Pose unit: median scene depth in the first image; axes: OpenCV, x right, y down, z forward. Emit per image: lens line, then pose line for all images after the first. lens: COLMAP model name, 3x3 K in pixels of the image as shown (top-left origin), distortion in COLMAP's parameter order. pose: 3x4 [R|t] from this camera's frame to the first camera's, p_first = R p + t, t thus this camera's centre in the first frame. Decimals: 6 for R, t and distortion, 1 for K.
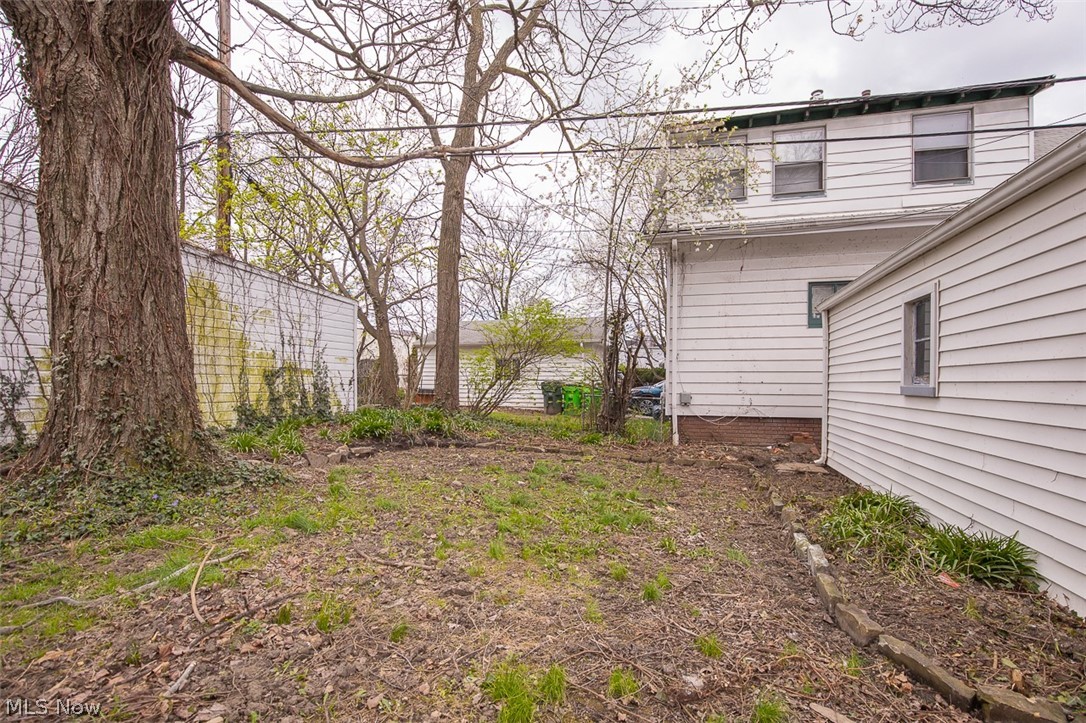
lens RADIAL K [[510.8, 0, 553.3], [0, 510.8, 390.8], [0, 0, 1]] dist [-0.012791, -0.000288]
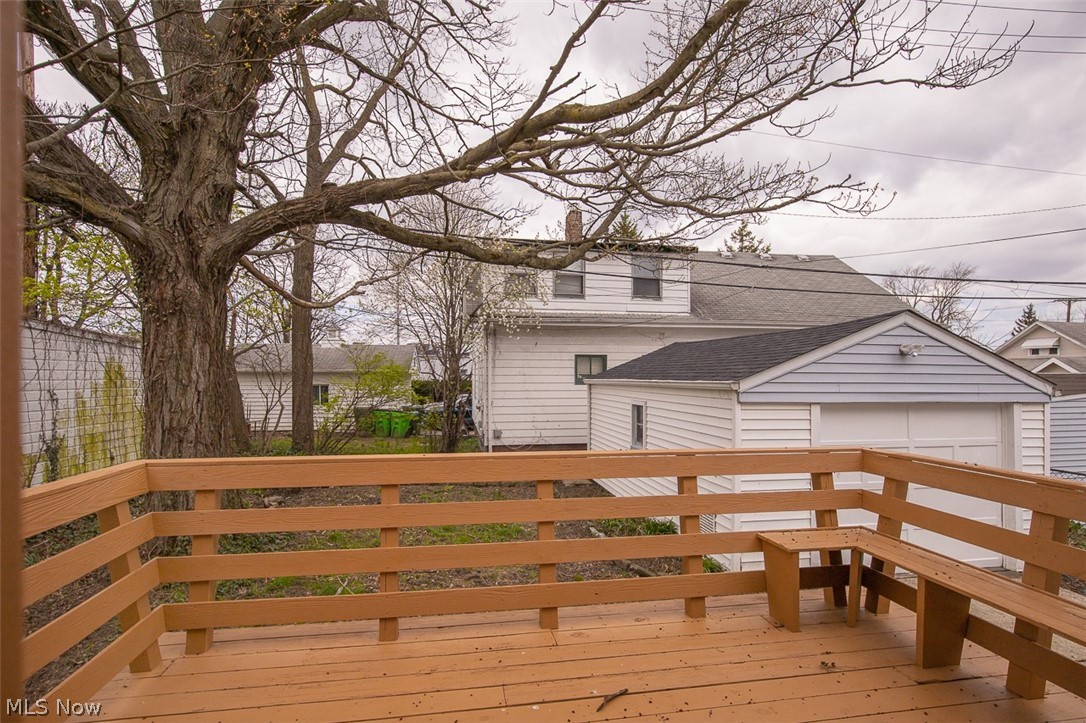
lens RADIAL K [[506.5, 0, 540.7], [0, 506.5, 385.2], [0, 0, 1]] dist [-0.010864, -0.000045]
pose [[0.902094, -0.010184, 0.431420, -0.318864], [0.008920, 0.999948, 0.004952, -0.168556], [-0.431448, -0.000619, 0.902138, -0.417964]]
